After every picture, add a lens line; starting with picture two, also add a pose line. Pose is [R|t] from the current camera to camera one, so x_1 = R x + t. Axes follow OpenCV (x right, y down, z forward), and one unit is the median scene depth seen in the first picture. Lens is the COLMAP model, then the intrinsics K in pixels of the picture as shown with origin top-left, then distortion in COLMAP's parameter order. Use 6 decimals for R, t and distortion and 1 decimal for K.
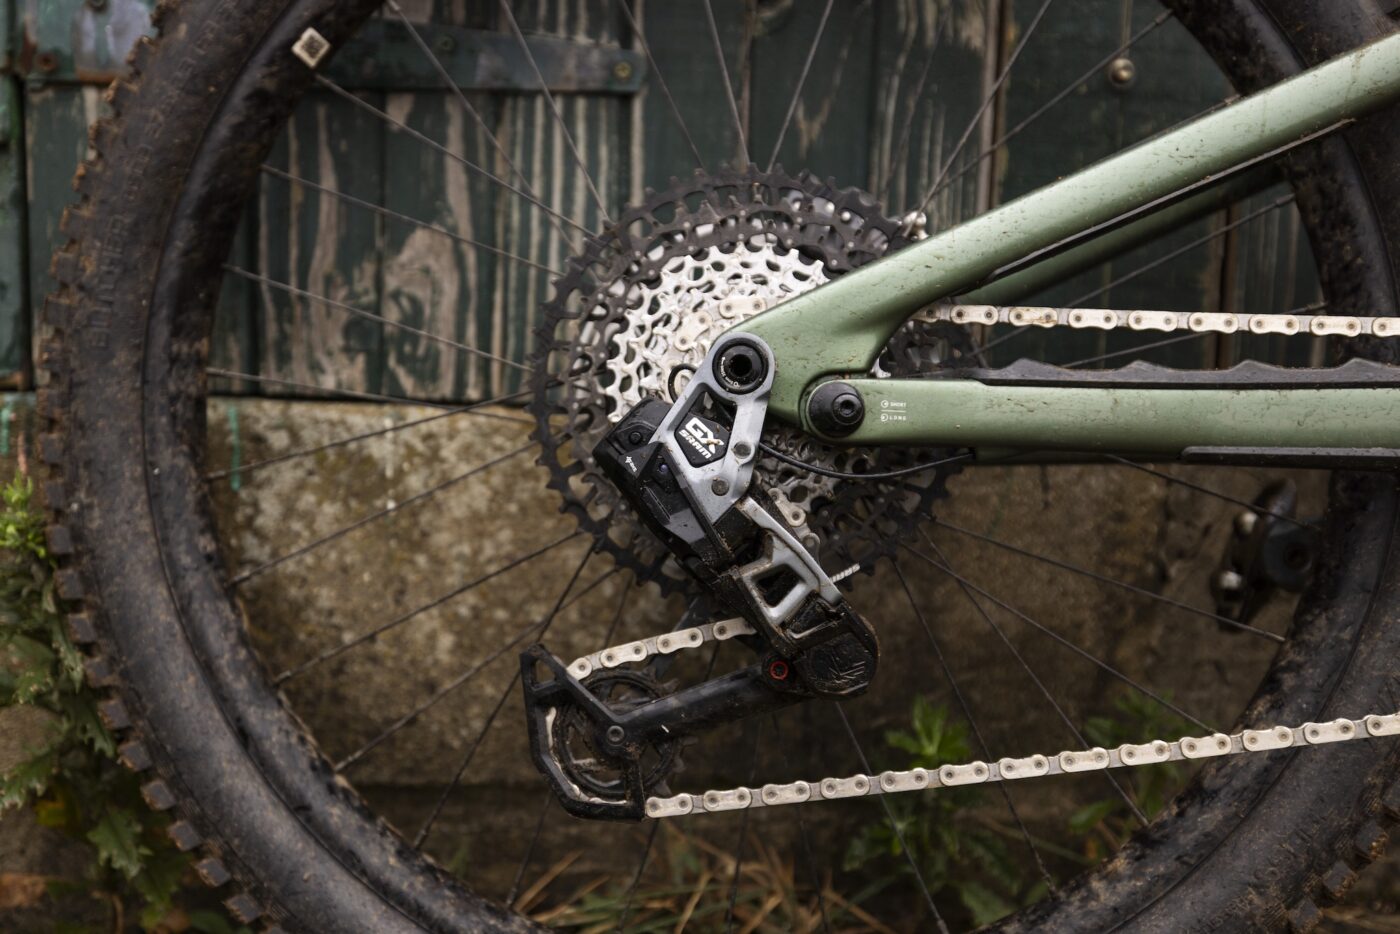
lens RADIAL K [[1384.0, 0, 700.3], [0, 1384.0, 465.9], [0, 0, 1]] dist [0.024298, 0.000000]
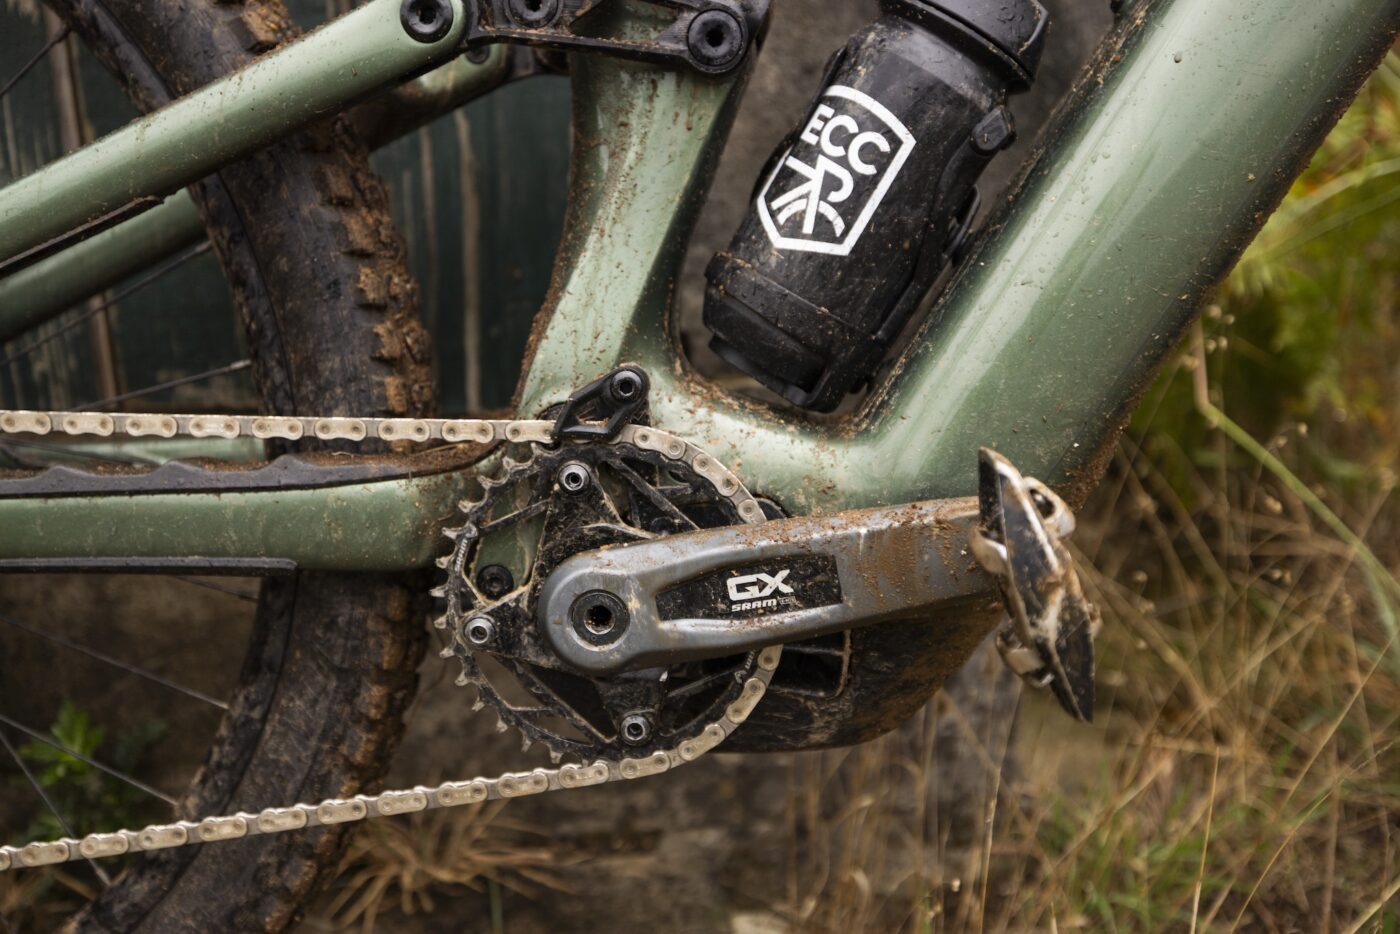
lens RADIAL K [[1384.0, 0, 701.1], [0, 1384.0, 469.1], [0, 0, 1]] dist [0.024298, 0.000000]
pose [[0.999592, -0.028105, 0.005065, 0.778868], [0.026380, 0.976651, 0.213205, -0.247751], [-0.010939, -0.212985, 0.976994, 0.077684]]
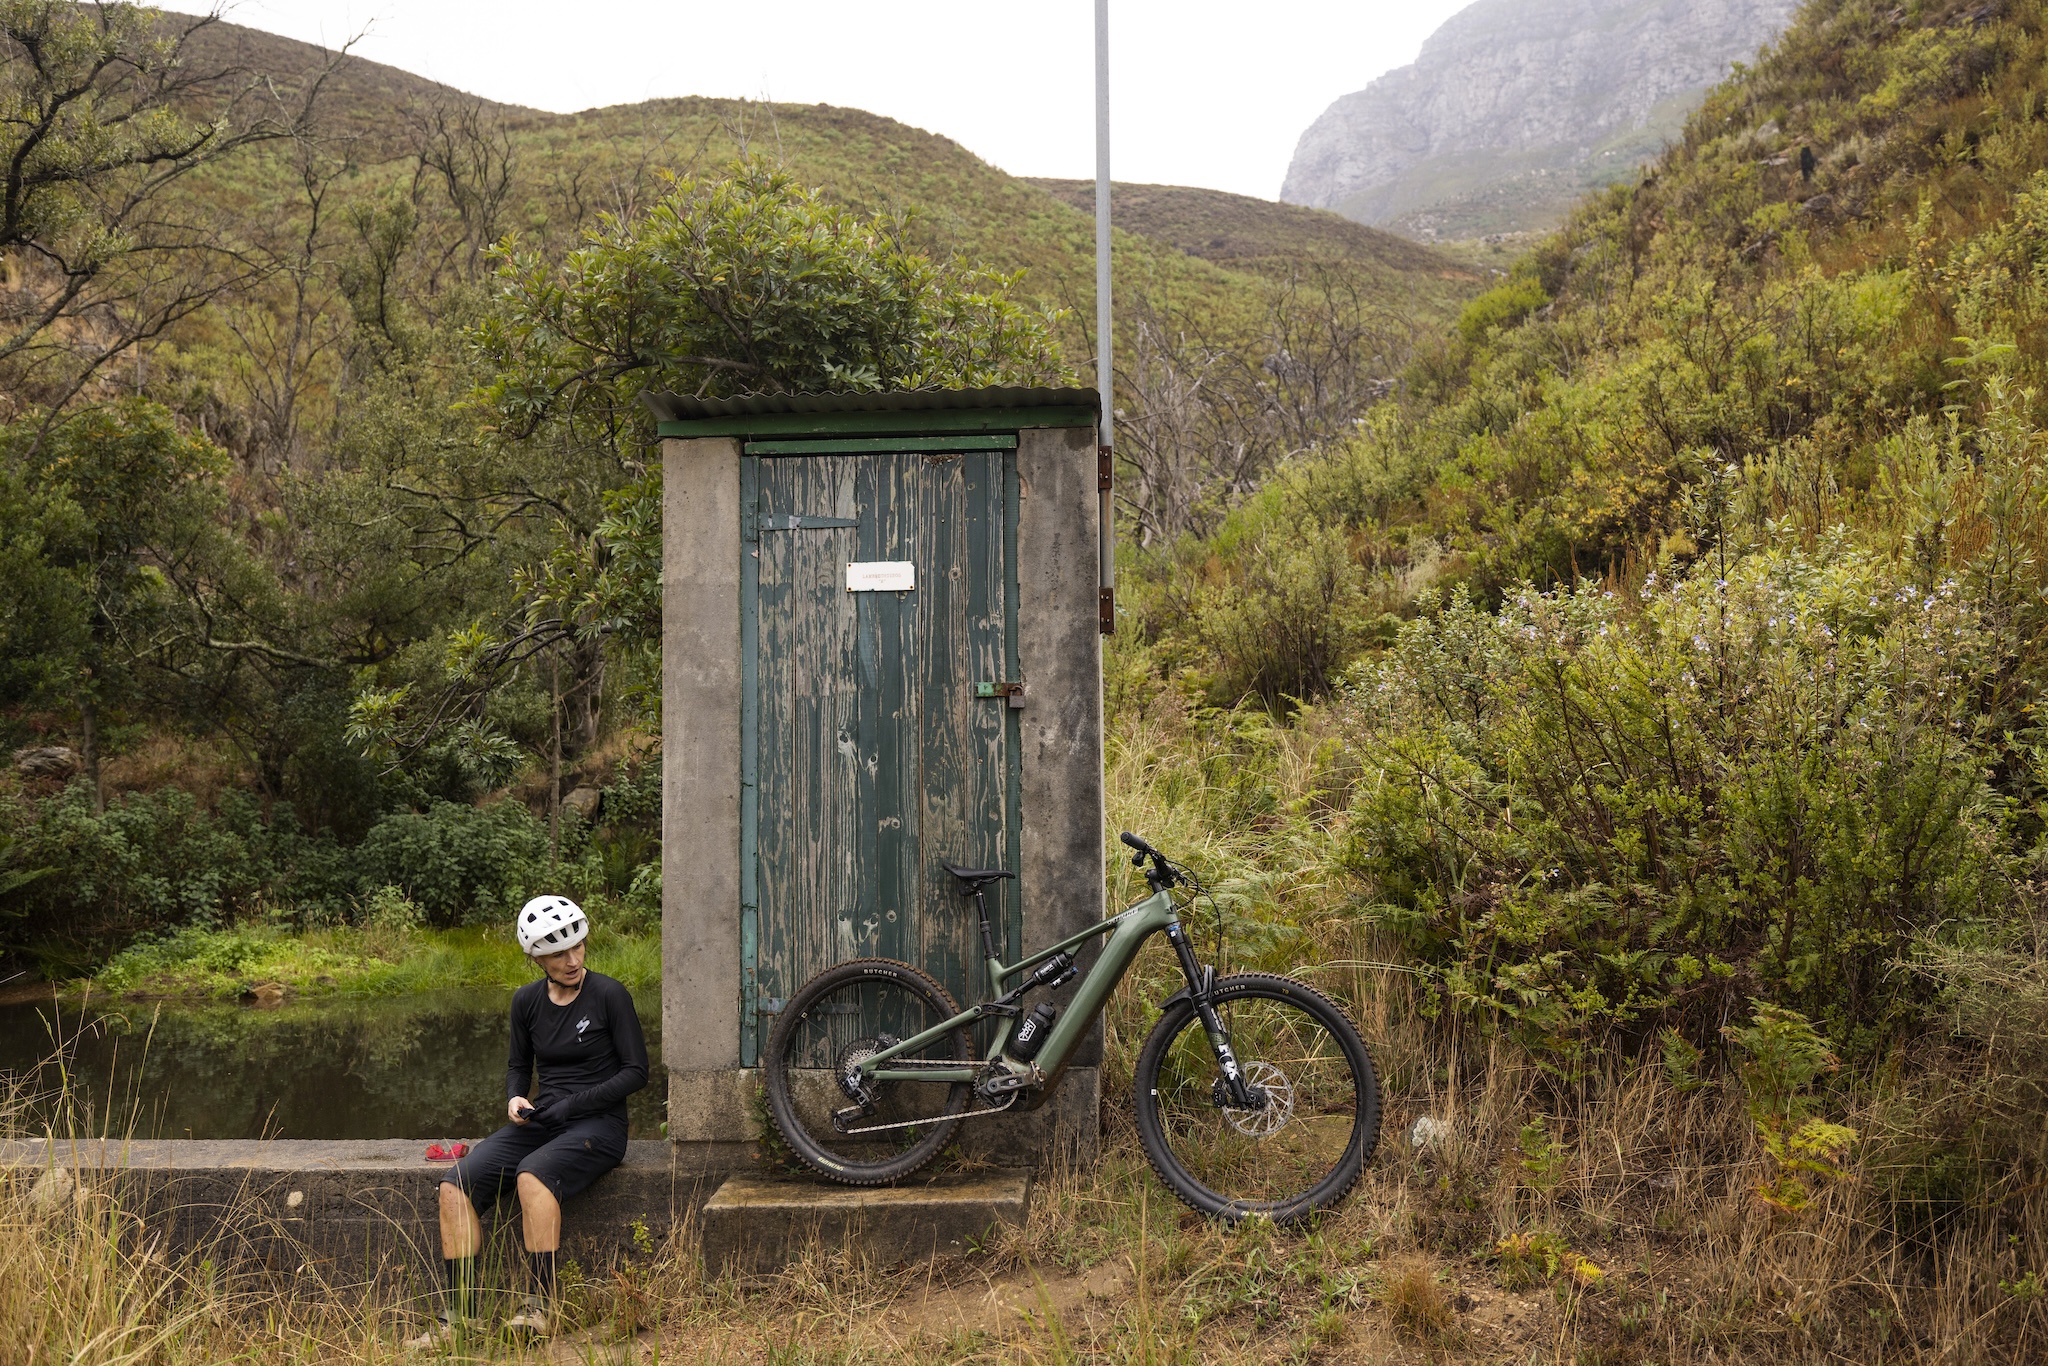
lens RADIAL K [[1601.7, 0, 1025.7], [0, 1601.7, 683.8], [0, 0, 1]] dist [0.003949, 0.000219]
pose [[0.987165, -0.050284, -0.151579, 2.165100], [0.019199, 0.979620, -0.199941, -0.336718], [0.158544, 0.194465, 0.968012, -7.076027]]
